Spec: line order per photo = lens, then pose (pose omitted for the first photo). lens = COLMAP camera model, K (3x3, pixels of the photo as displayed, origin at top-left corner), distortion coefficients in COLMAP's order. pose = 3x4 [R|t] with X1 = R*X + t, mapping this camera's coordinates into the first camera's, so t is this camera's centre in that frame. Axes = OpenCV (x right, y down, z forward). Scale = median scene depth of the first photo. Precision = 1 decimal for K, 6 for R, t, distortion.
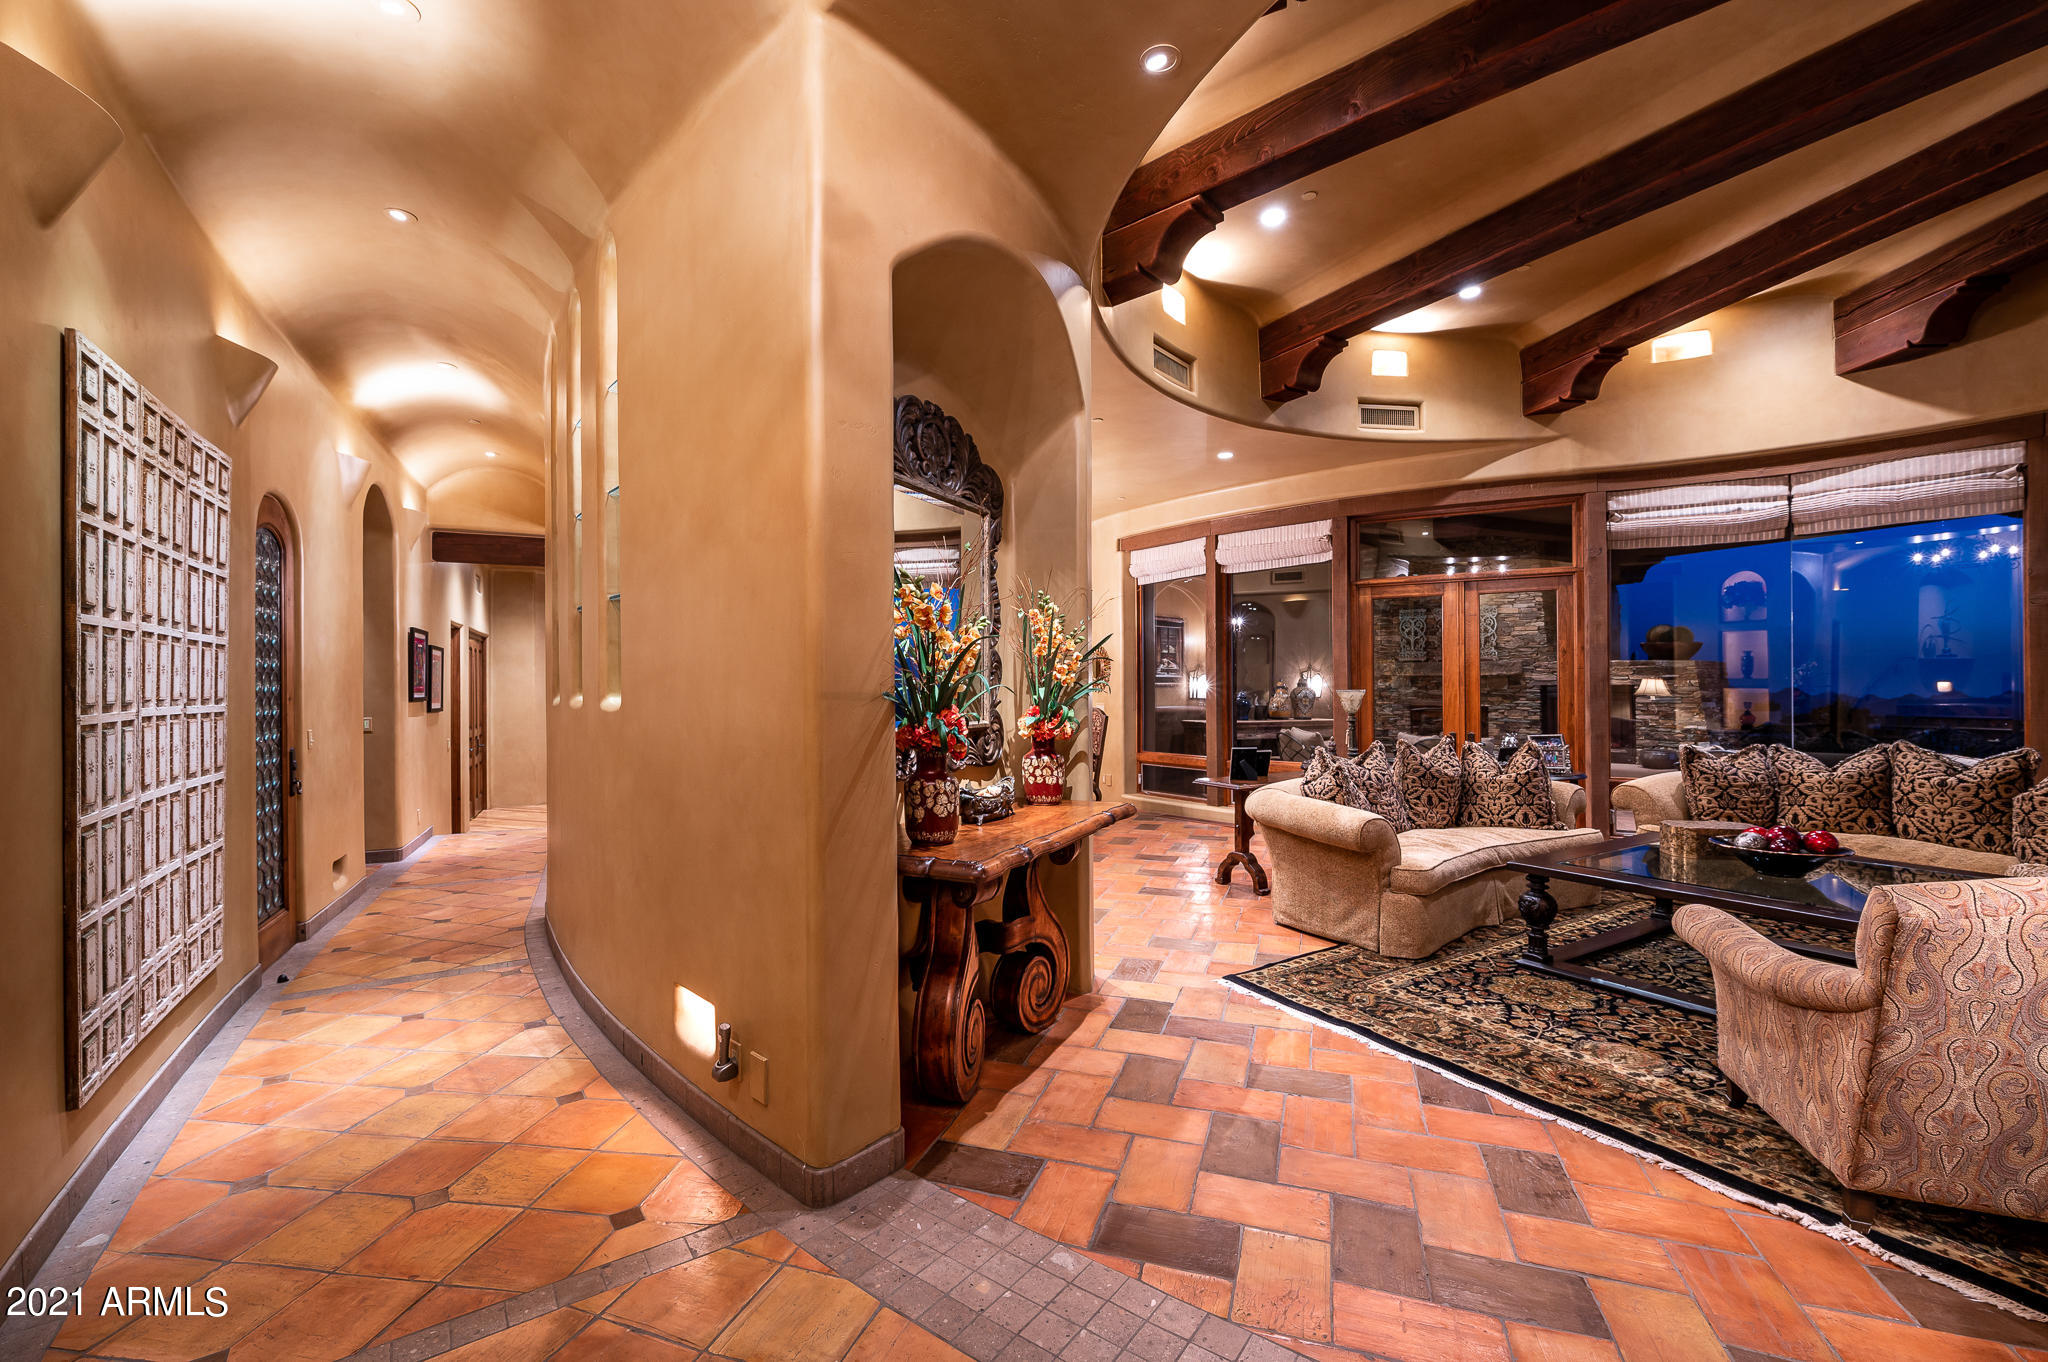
lens RADIAL K [[852.1, 0, 1028.8], [0, 852.1, 682.9], [0, 0, 1]] dist [0.005131, -0.000210]
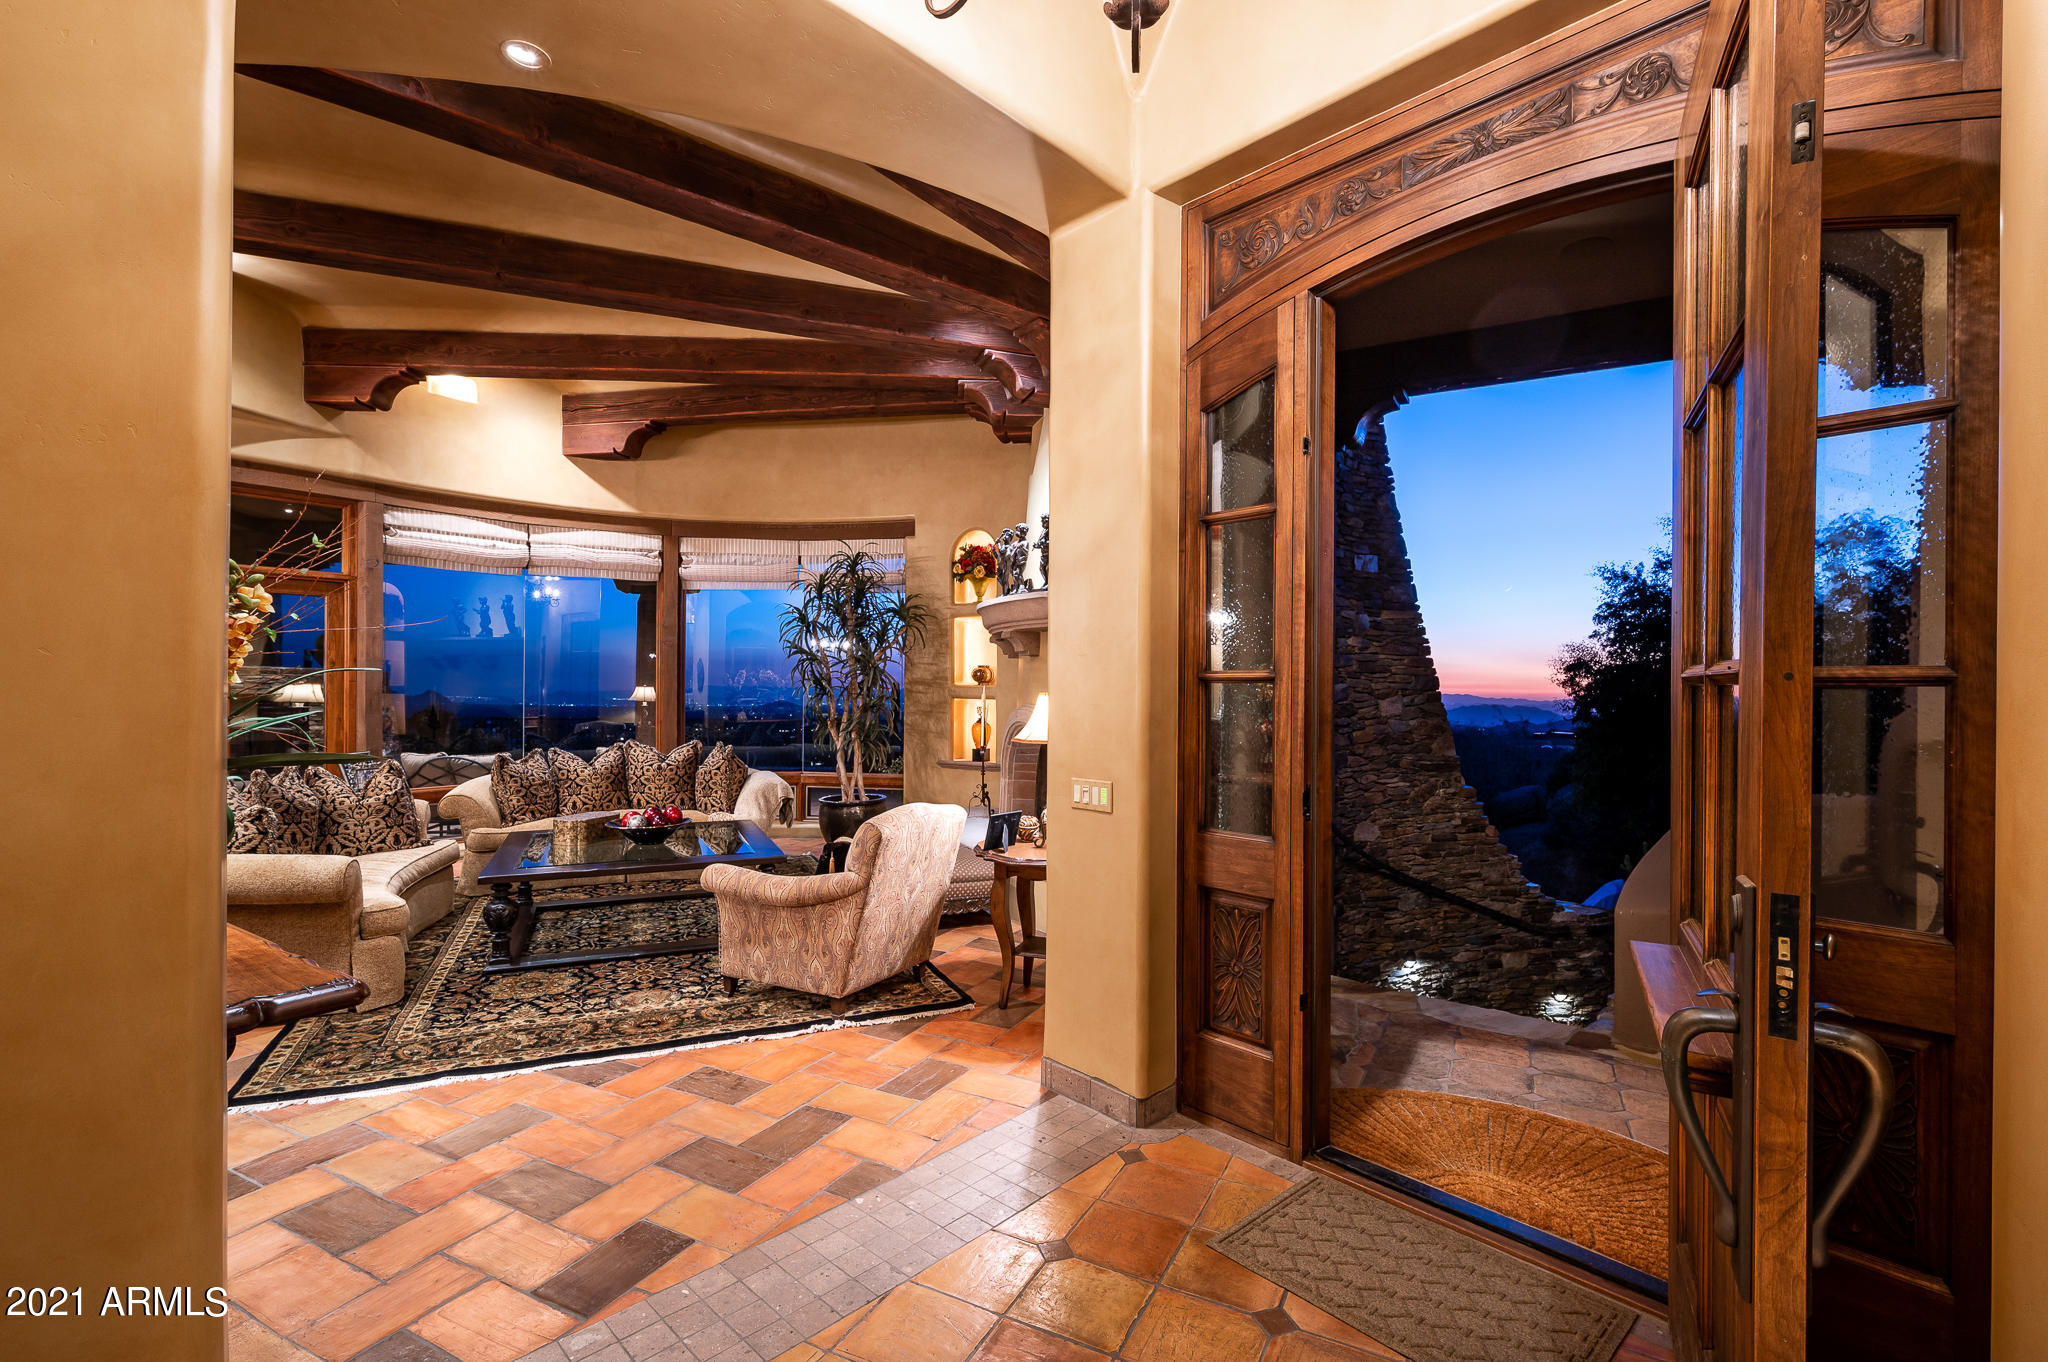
lens RADIAL K [[906.3, 0, 1016.1], [0, 906.3, 683.4], [0, 0, 1]] dist [0.000807, -0.000127]
pose [[0.162239, 0.007611, 0.986722, -0.472784], [-0.008133, 0.999947, -0.006375, -0.027842], [-0.986718, -0.006991, 0.162292, 0.195639]]
